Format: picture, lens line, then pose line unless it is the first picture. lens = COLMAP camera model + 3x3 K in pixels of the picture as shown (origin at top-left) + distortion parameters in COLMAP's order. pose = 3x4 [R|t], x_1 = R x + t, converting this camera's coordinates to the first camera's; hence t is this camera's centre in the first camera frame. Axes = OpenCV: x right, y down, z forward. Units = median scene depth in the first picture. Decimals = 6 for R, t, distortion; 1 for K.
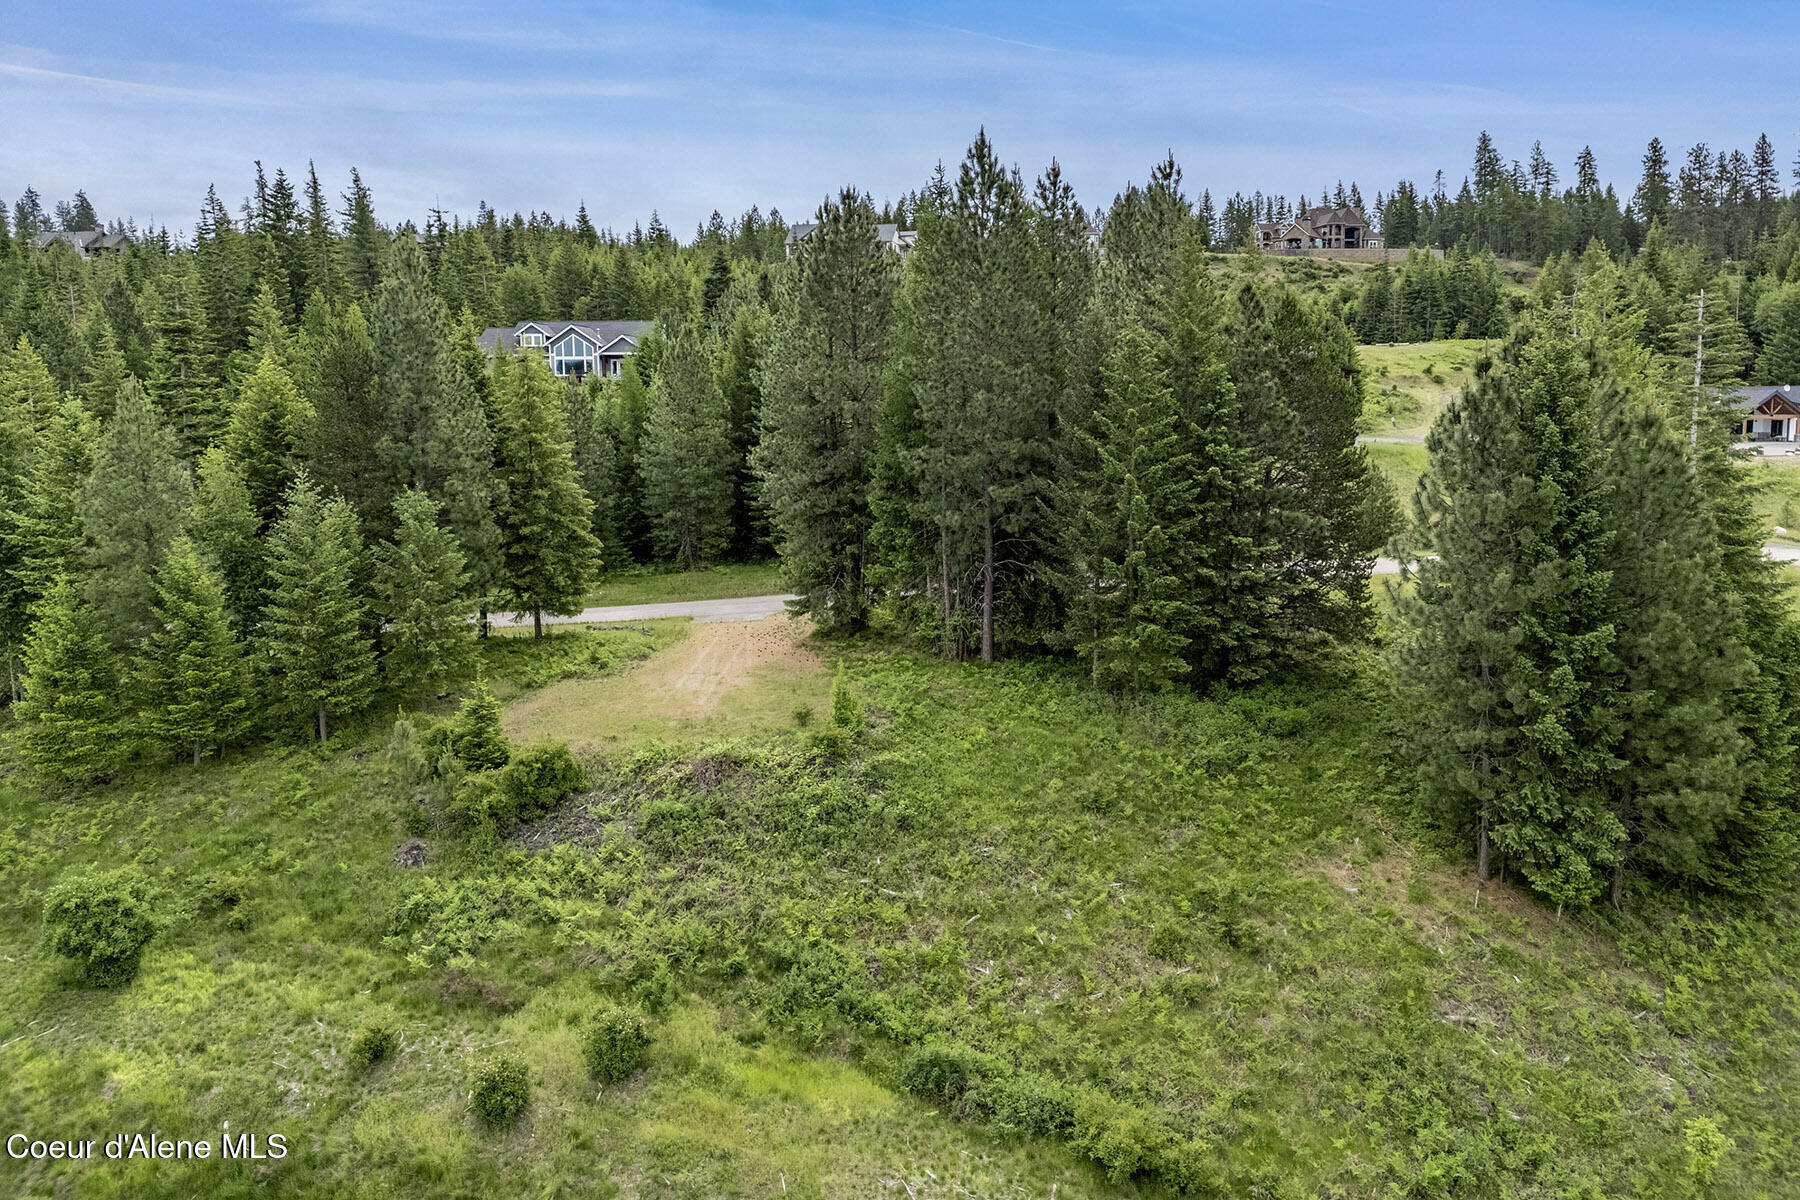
lens RADIAL K [[1239.3, 0, 905.3], [0, 1239.3, 557.0], [0, 0, 1]] dist [0.064977, -0.065945]
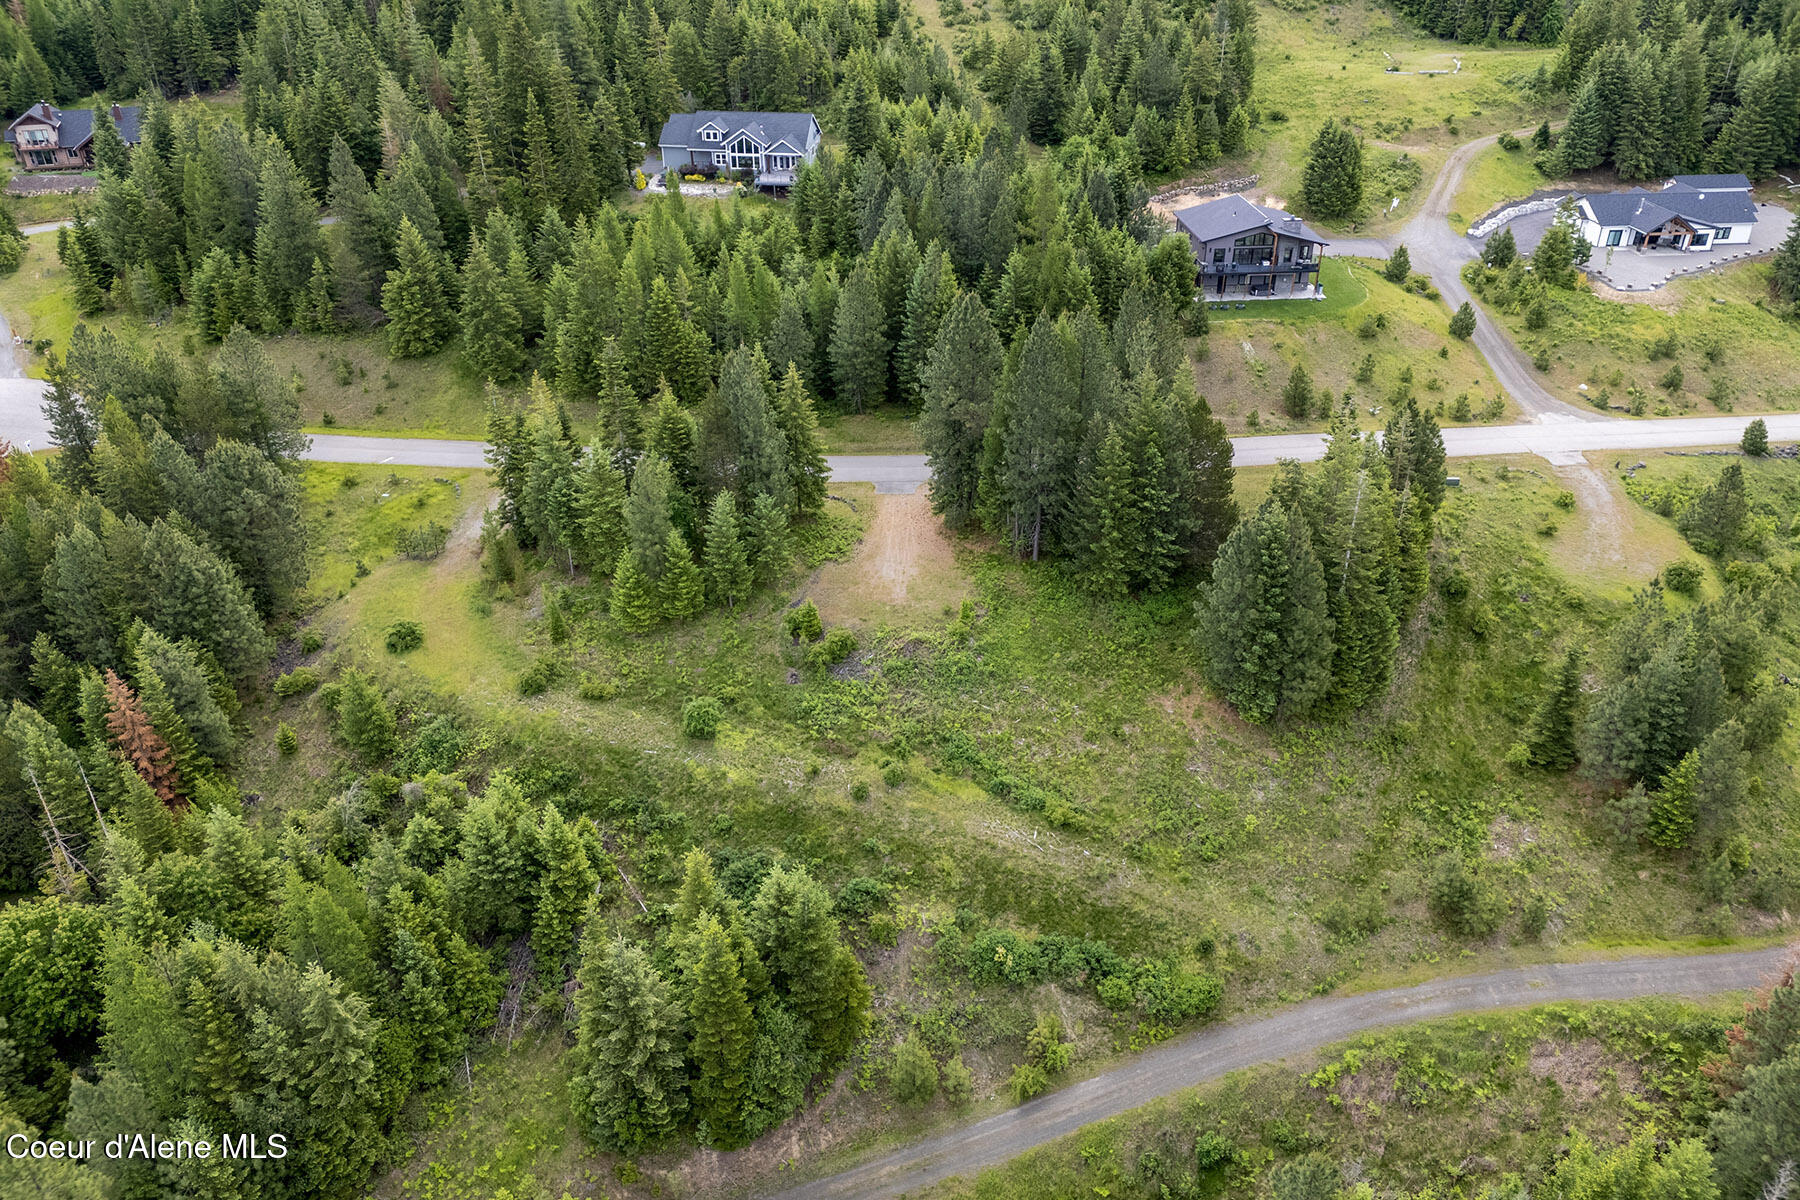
lens RADIAL K [[1239.3, 0, 905.3], [0, 1239.3, 557.0], [0, 0, 1]] dist [0.064977, -0.065945]
pose [[0.997826, 0.033675, -0.056649, -0.045412], [-0.009170, 0.922178, 0.386657, -1.048319], [0.065261, -0.385297, 0.920482, -1.295144]]
